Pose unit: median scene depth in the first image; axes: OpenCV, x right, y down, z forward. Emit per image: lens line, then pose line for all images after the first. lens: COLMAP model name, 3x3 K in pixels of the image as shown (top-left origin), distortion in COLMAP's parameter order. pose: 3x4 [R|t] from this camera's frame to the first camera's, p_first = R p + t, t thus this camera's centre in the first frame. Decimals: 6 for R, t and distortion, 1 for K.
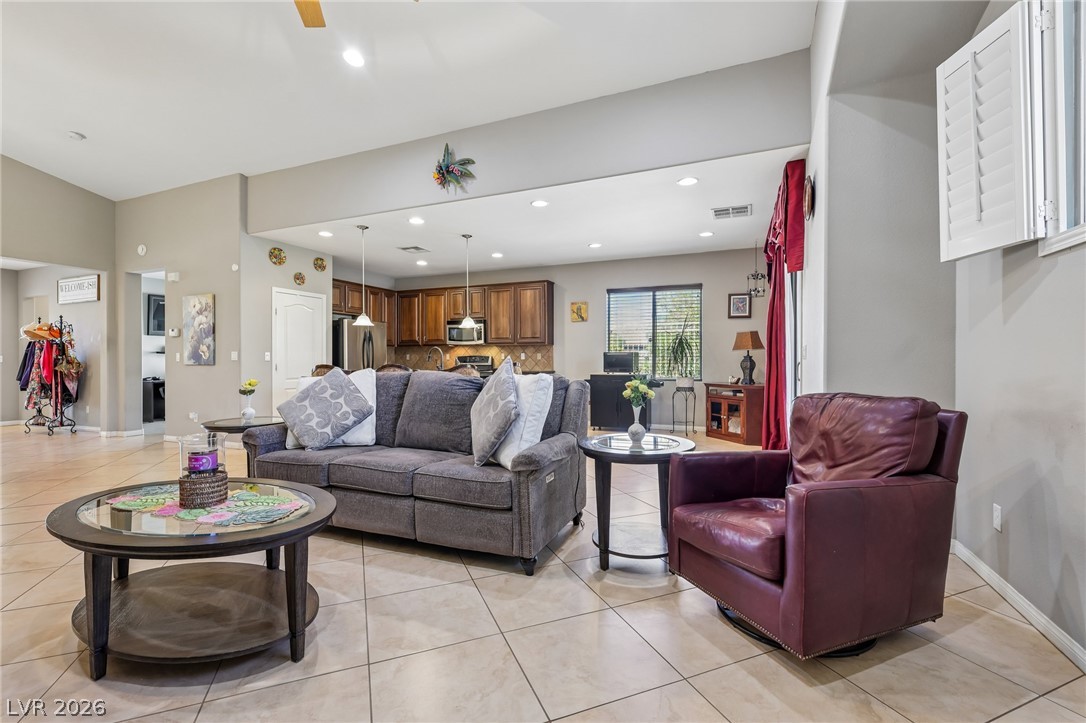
lens RADIAL K [[476.7, 0, 540.1], [0, 476.7, 360.7], [0, 0, 1]] dist [0.001730, -0.000483]
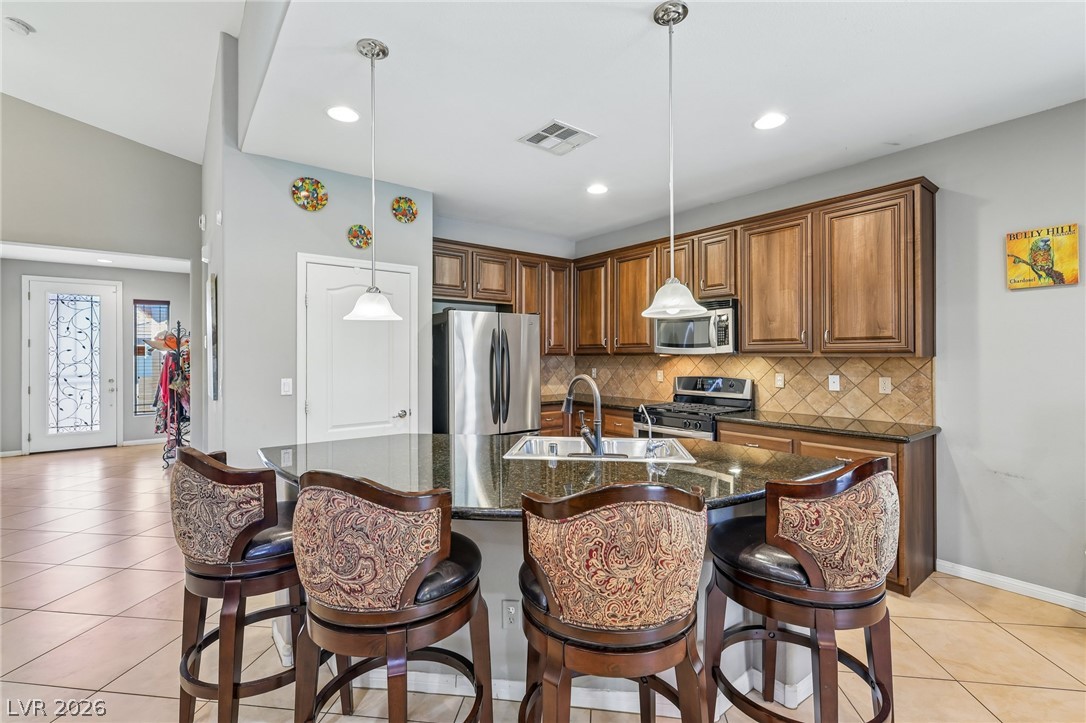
lens RADIAL K [[476.7, 0, 541.8], [0, 476.7, 353.6], [0, 0, 1]] dist [0.001730, -0.000483]
pose [[0.875319, -0.000331, -0.483546, -0.066324], [-0.000673, 0.999998, -0.001902, -0.038306], [0.483546, 0.001990, 0.875317, 0.585688]]
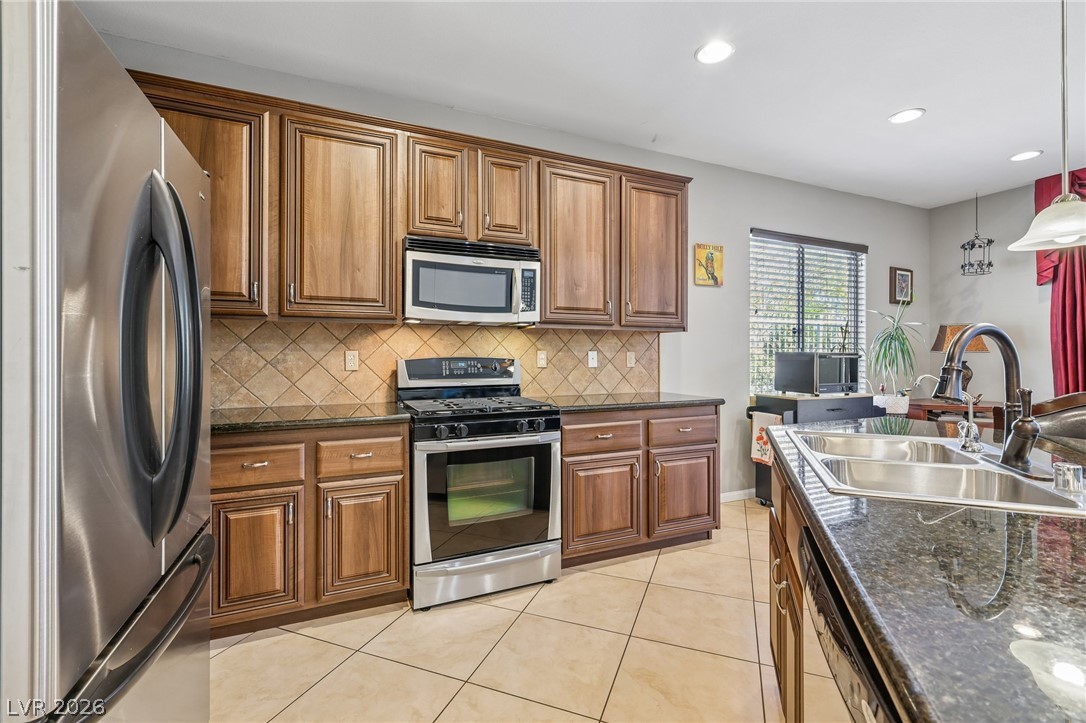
lens RADIAL K [[476.7, 0, 542.3], [0, 476.7, 352.5], [0, 0, 1]] dist [0.001730, -0.000483]
pose [[0.680609, 0.006106, 0.732622, -0.406611], [-0.003345, 0.999981, -0.005227, -0.014273], [-0.732639, 0.001107, 0.680616, 0.864296]]
